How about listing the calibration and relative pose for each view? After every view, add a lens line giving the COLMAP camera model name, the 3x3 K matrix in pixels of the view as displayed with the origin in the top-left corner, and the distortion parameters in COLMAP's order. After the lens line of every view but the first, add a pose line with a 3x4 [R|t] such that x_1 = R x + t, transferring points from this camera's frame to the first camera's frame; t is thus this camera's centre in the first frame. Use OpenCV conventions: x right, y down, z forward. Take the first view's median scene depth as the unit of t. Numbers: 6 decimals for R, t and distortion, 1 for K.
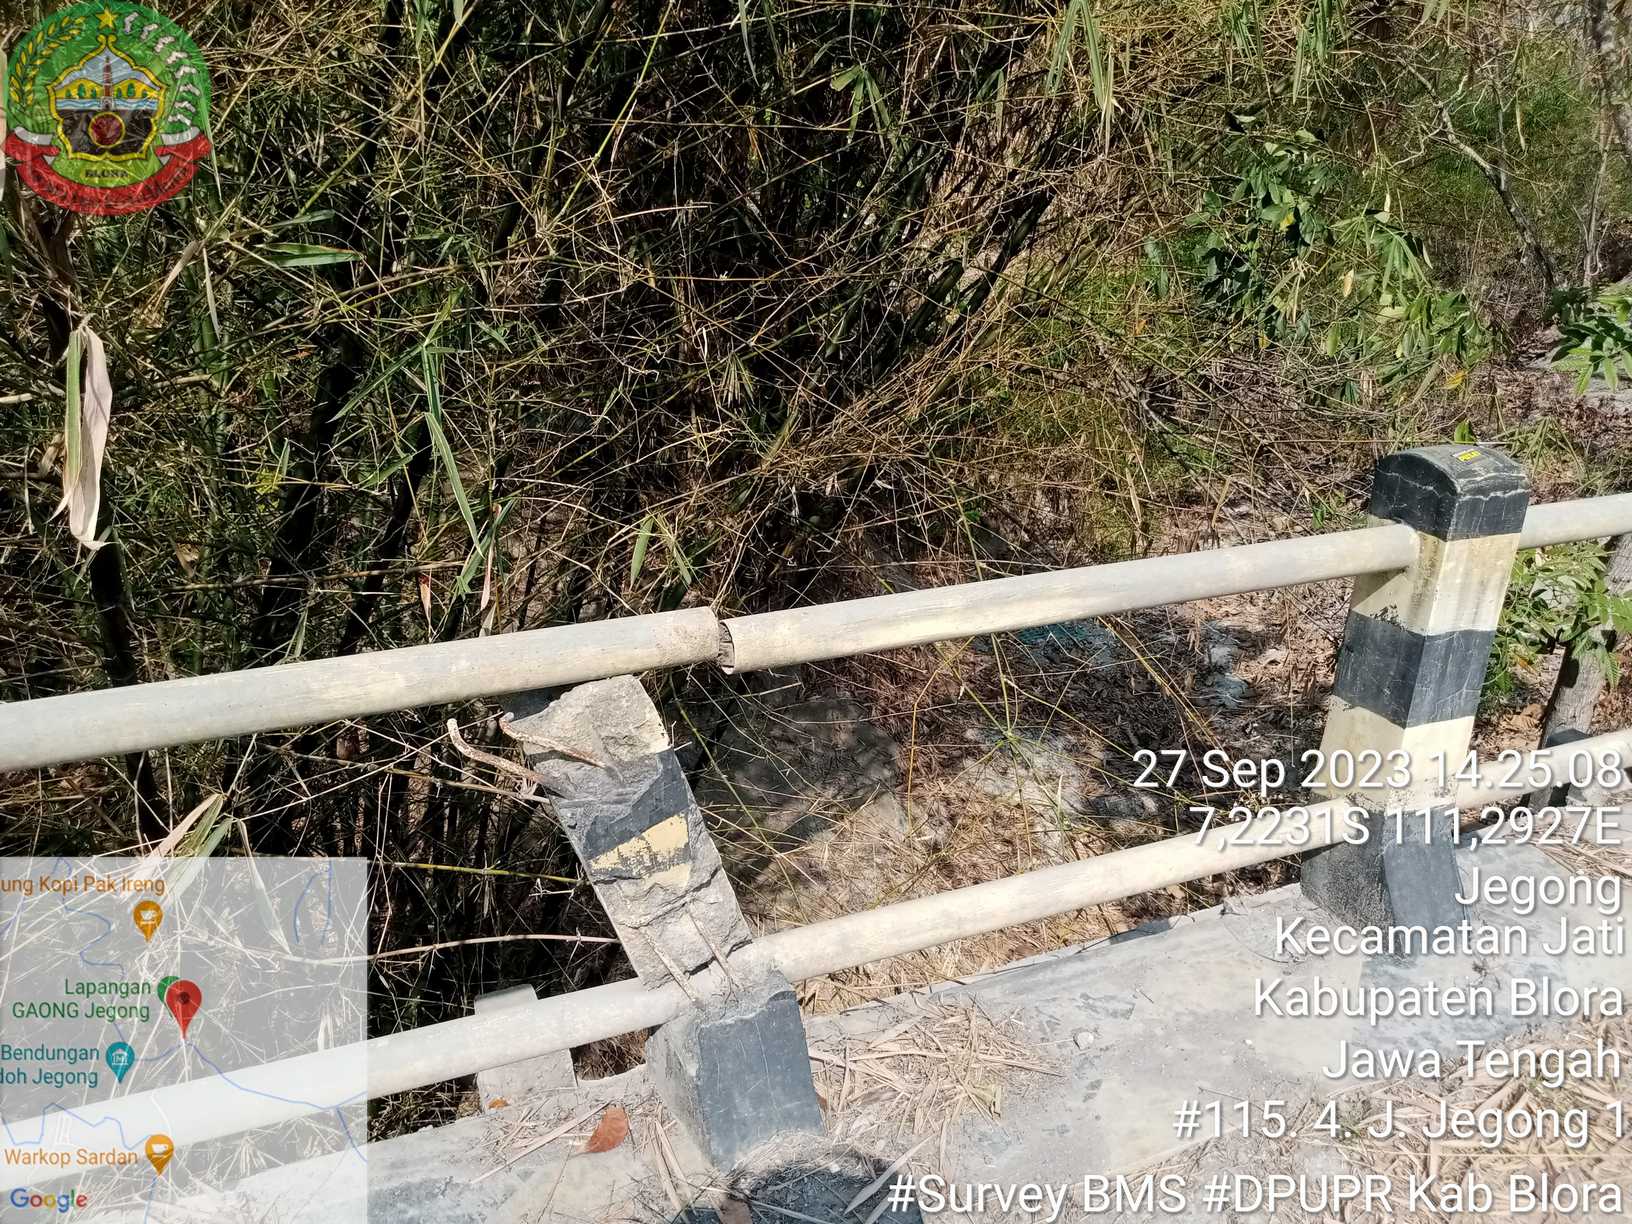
lens RADIAL K [[1363.3, 0, 816.0], [0, 1363.3, 612.0], [0, 0, 1]] dist [-0.057869, 0.000527]
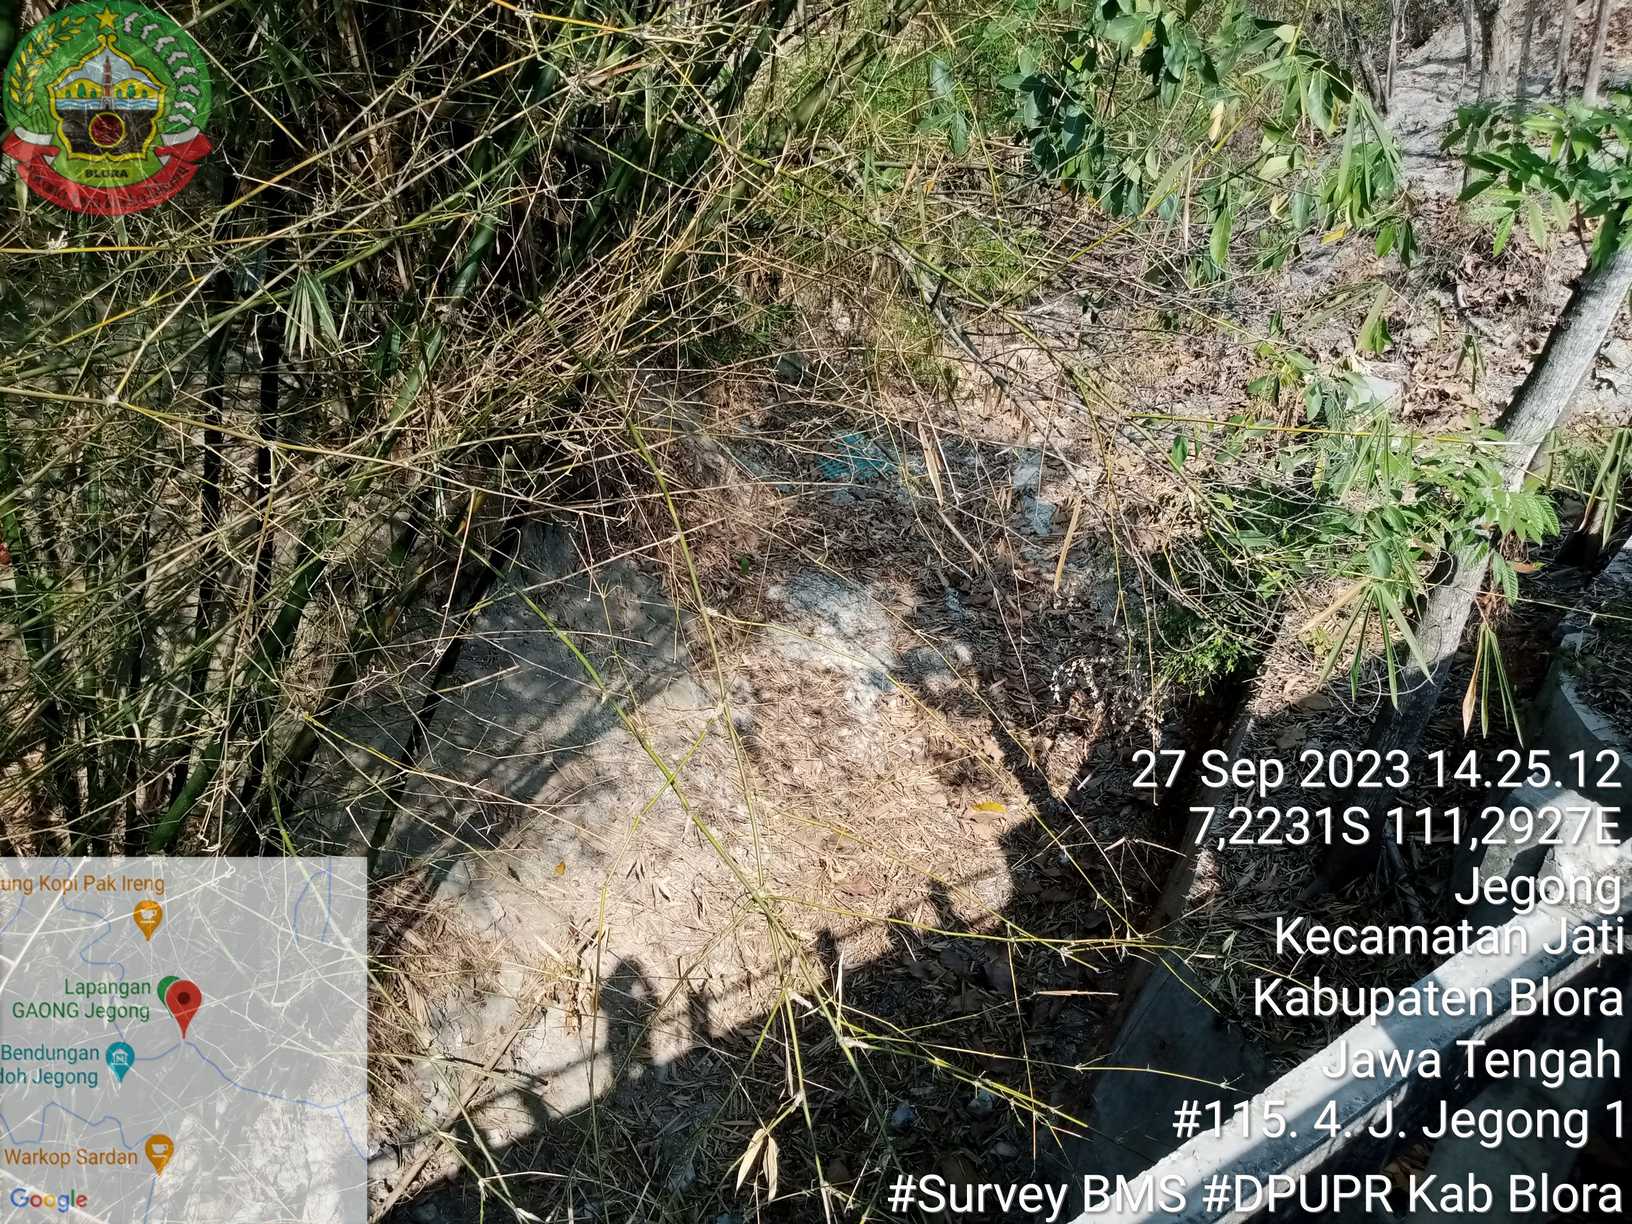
lens RADIAL K [[1317.7, 0, 842.0], [0, 1317.7, 608.8], [0, 0, 1]] dist [0.085472, -0.171939]
pose [[0.986845, -0.074056, 0.143707, 0.032777], [0.051023, 0.986150, 0.157810, -0.043812], [-0.153404, -0.148401, 0.976957, 0.121370]]
